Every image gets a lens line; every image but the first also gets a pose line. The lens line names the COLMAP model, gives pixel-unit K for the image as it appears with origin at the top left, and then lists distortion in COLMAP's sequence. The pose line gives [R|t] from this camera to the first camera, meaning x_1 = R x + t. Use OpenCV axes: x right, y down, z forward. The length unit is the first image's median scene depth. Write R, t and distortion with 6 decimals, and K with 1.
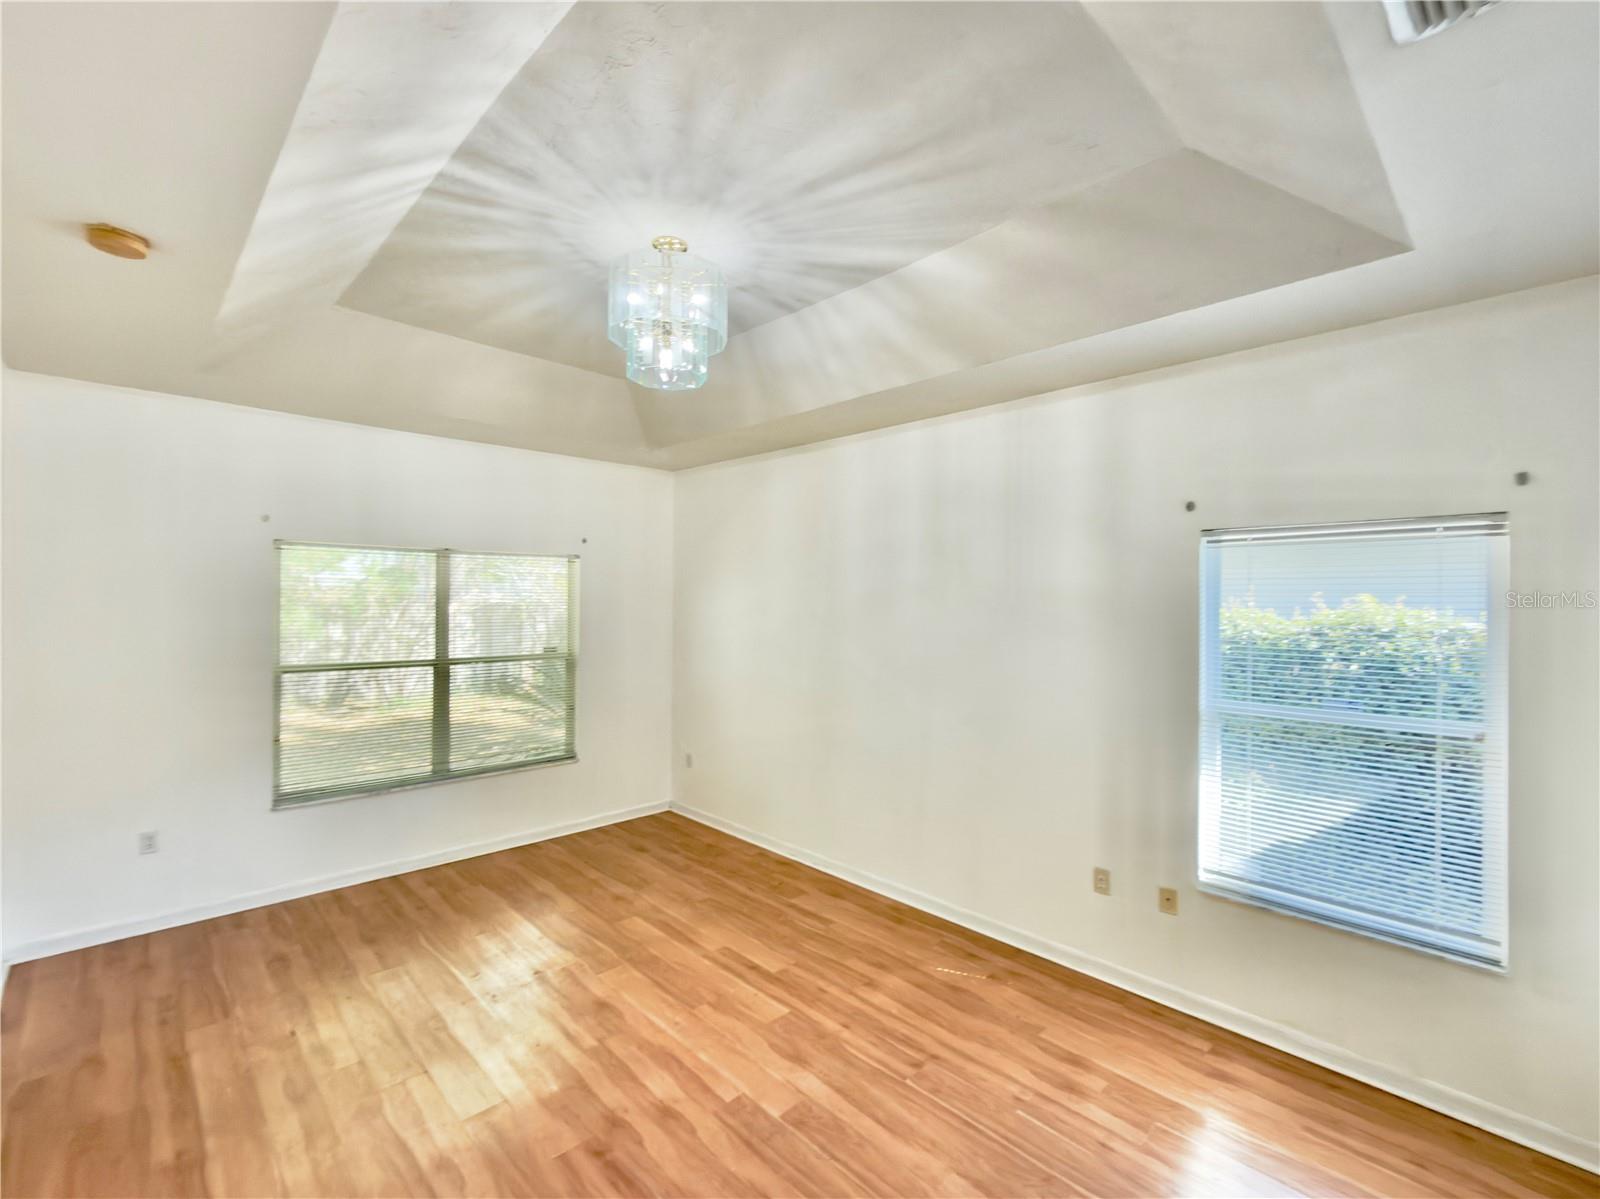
lens RADIAL K [[713.3, 0, 798.3], [0, 713.3, 599.8], [0, 0, 1]] dist [0.001599, -0.000635]
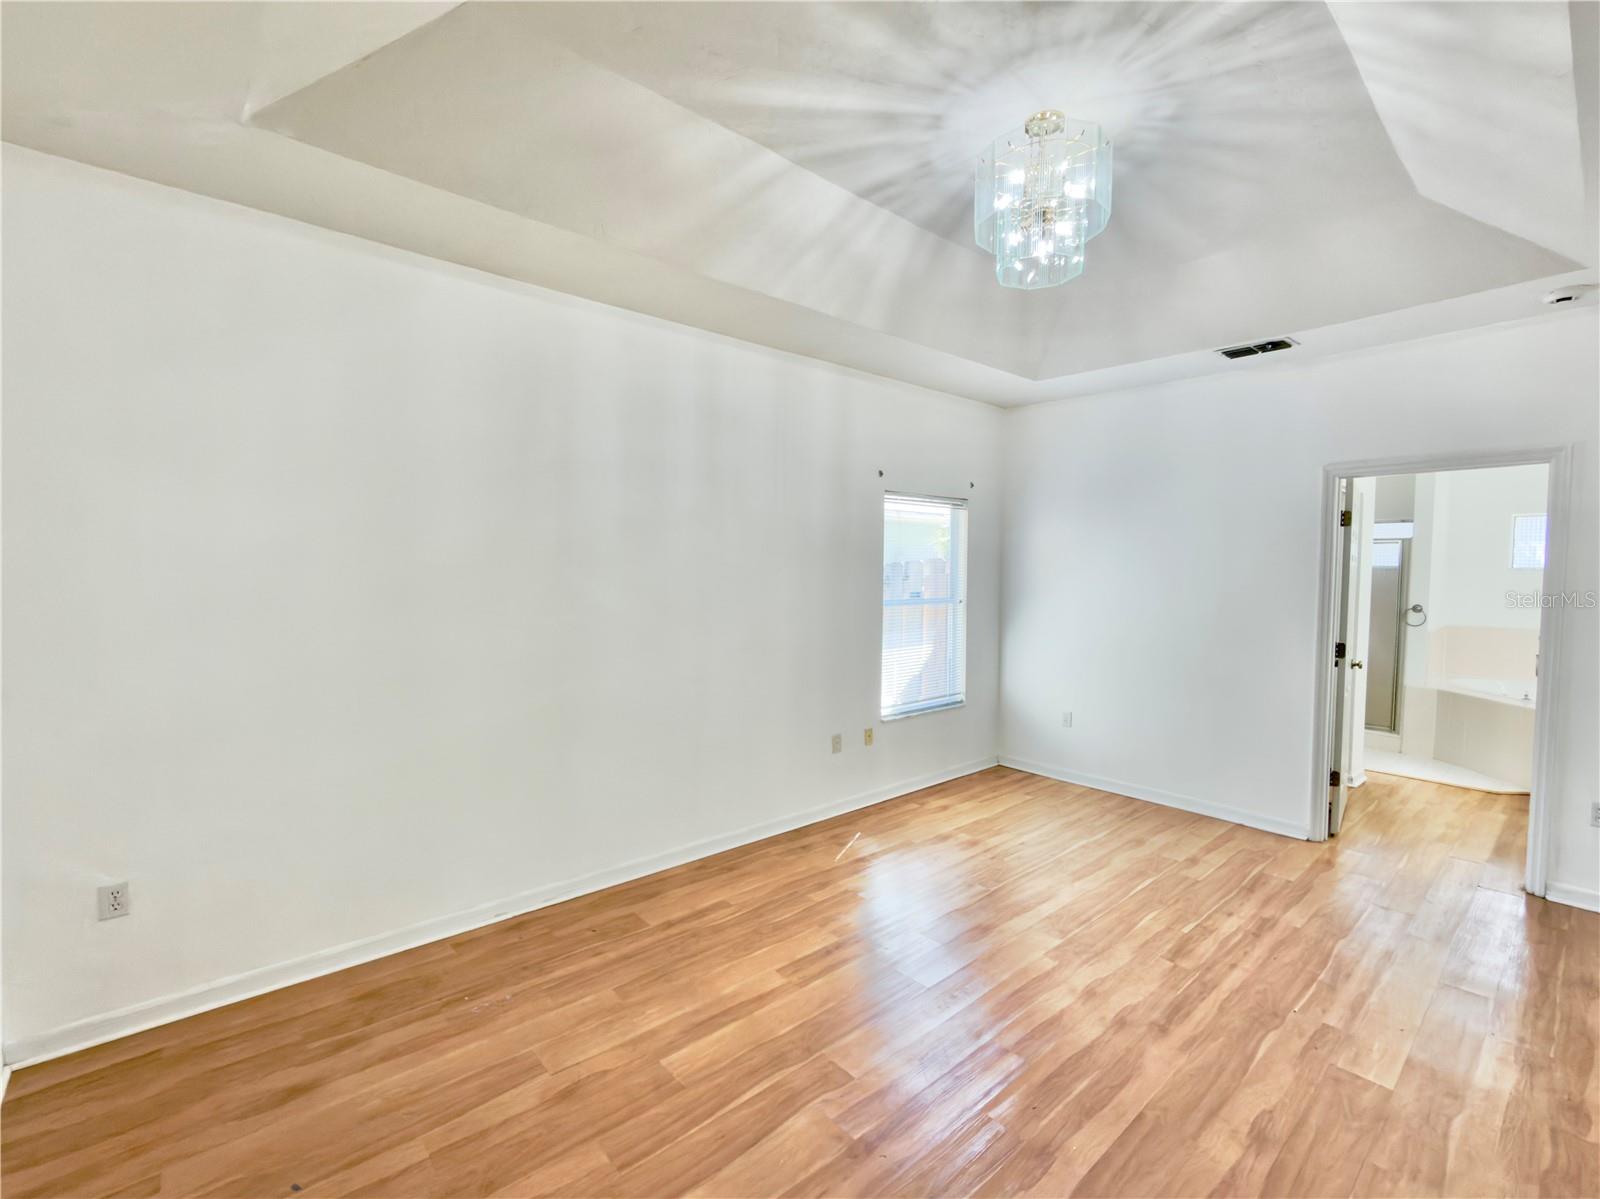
lens RADIAL K [[713.3, 0, 798.3], [0, 713.3, 599.8], [0, 0, 1]] dist [0.001599, -0.000635]
pose [[0.045746, -0.056609, 0.997348, -1.000239], [-0.008540, 0.998334, 0.057057, 0.051541], [-0.998917, -0.011128, 0.045186, 1.121093]]
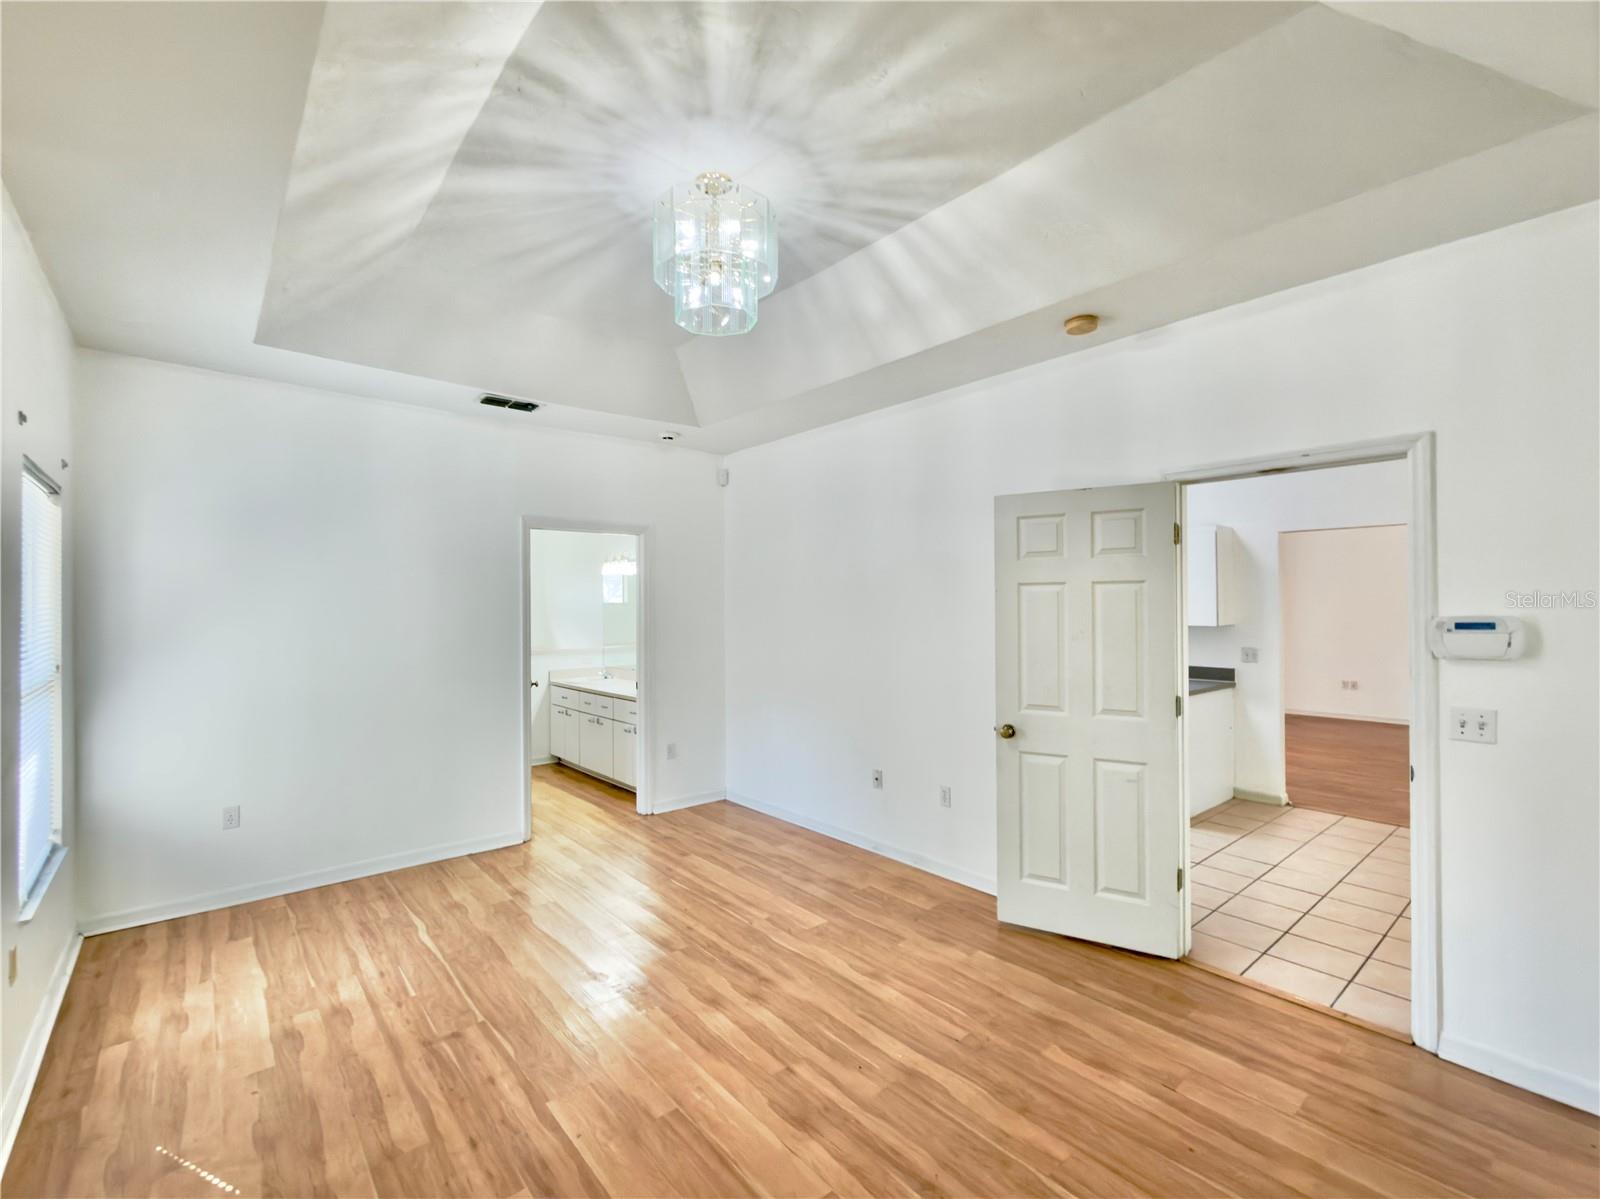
lens RADIAL K [[713.3, 0, 798.3], [0, 713.3, 599.8], [0, 0, 1]] dist [0.001599, -0.000635]
pose [[-0.998051, -0.004480, 0.062245, -0.313650], [-0.004992, 0.999955, -0.008074, 0.061813], [-0.062207, -0.008369, -0.998028, 1.721605]]
